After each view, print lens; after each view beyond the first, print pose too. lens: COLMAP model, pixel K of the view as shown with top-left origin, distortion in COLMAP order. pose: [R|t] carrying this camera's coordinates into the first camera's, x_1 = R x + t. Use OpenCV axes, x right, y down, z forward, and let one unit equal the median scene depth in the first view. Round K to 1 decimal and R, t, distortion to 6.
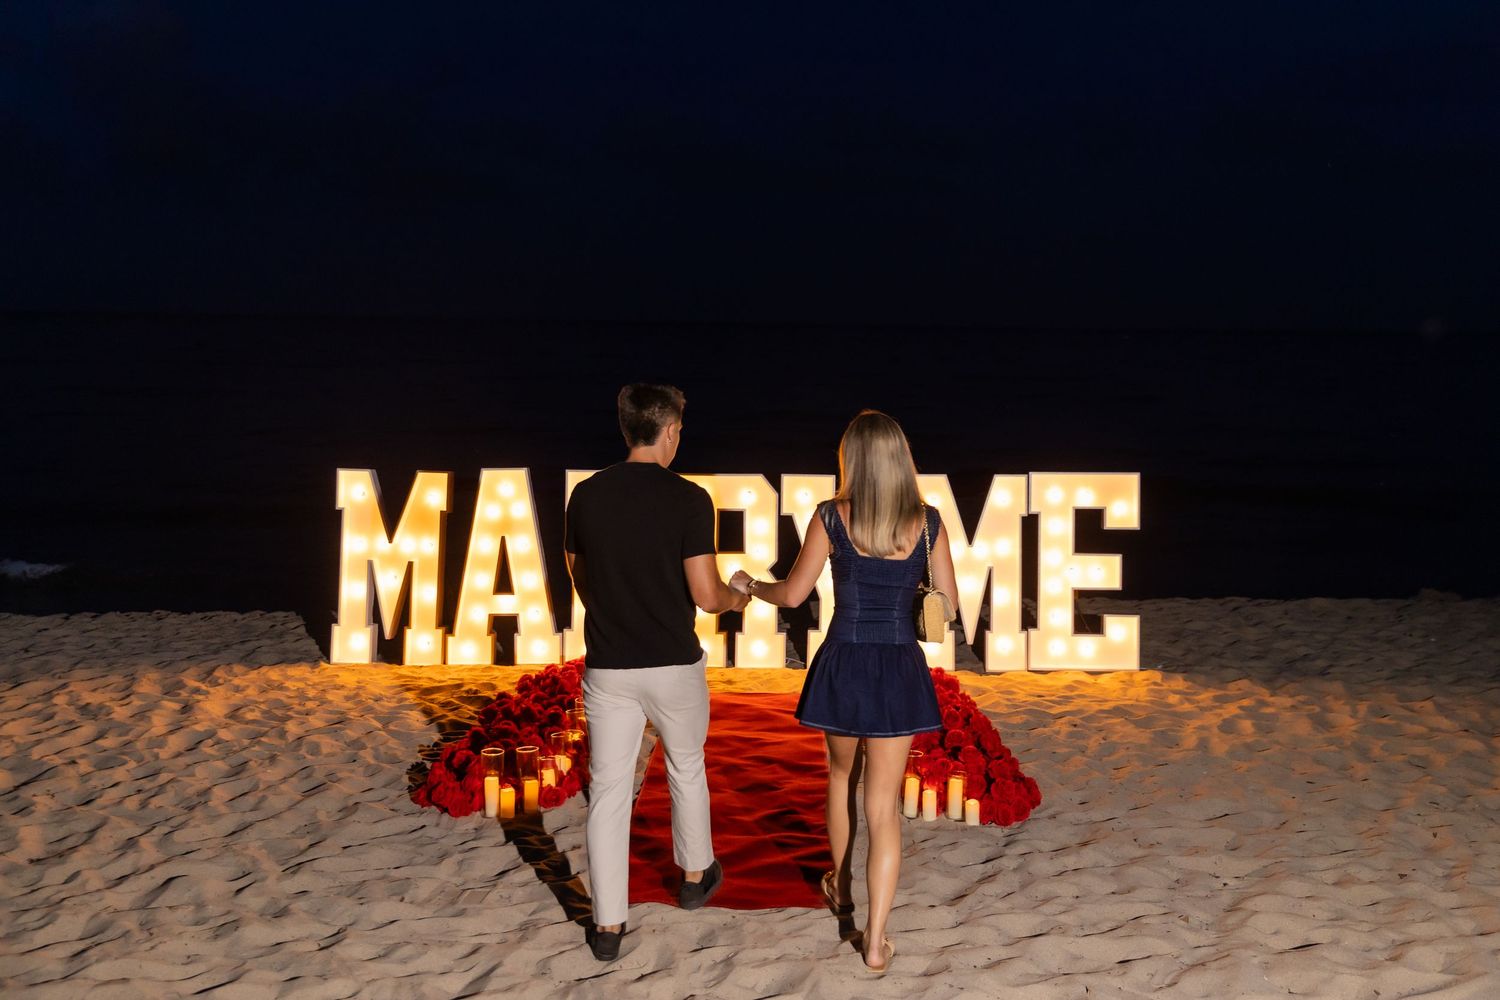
lens RADIAL K [[1565.6, 0, 767.1], [0, 1565.6, 502.9], [0, 0, 1]] dist [0.018808, -0.009704]
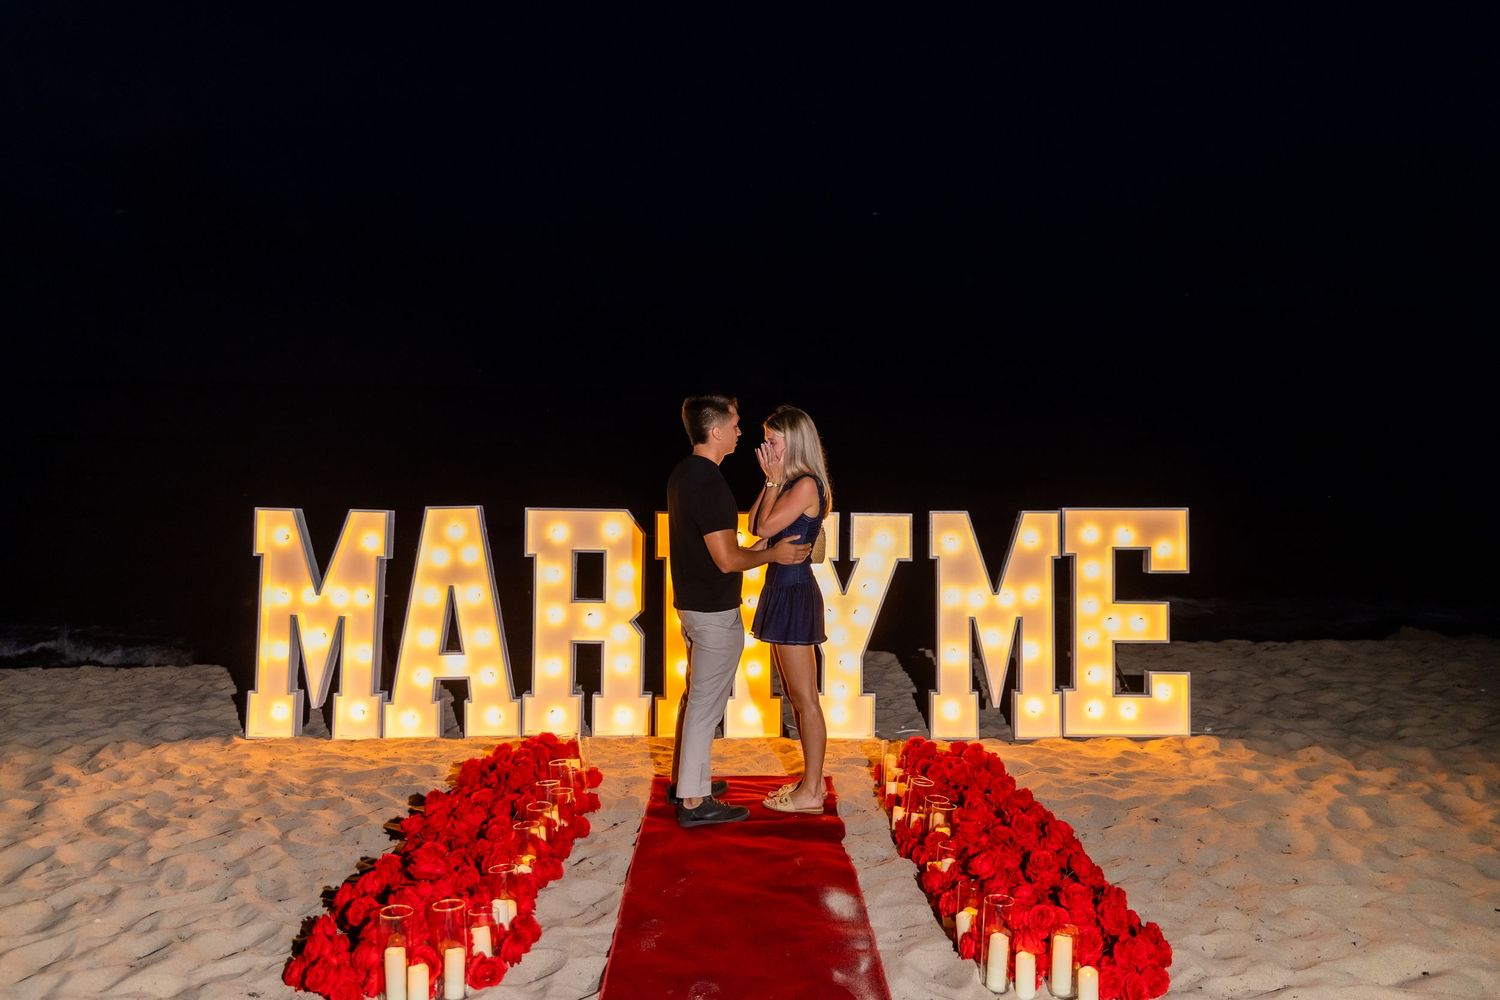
lens RADIAL K [[1390.1, 0, 793.1], [0, 1390.1, 495.9], [0, 0, 1]] dist [0.003417, 0.001679]
pose [[0.998875, -0.003806, 0.047266, -0.018735], [0.005419, 0.999406, -0.034046, -0.000948], [-0.047109, 0.034264, 0.998302, 0.236975]]
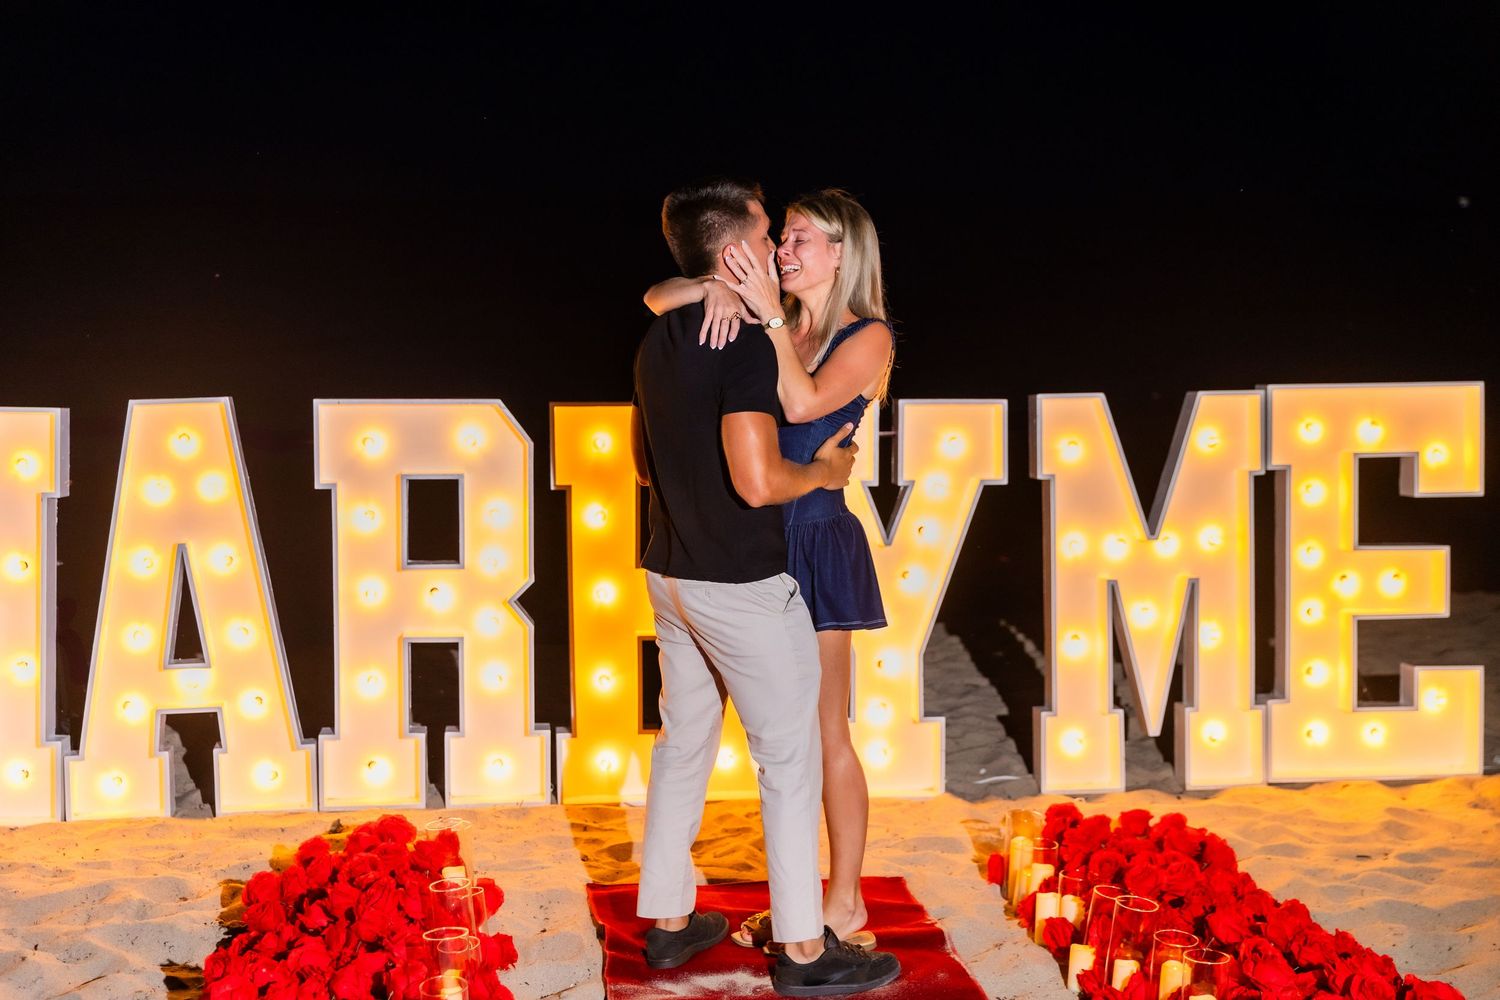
lens RADIAL K [[2132.0, 0, 758.0], [0, 2132.0, 525.7], [0, 0, 1]] dist [-0.005122, 0.003659]
pose [[0.992464, -0.026616, 0.119612, -0.074863], [0.021607, 0.998842, 0.042976, -0.007971], [-0.120618, -0.040068, 0.991890, 0.351557]]
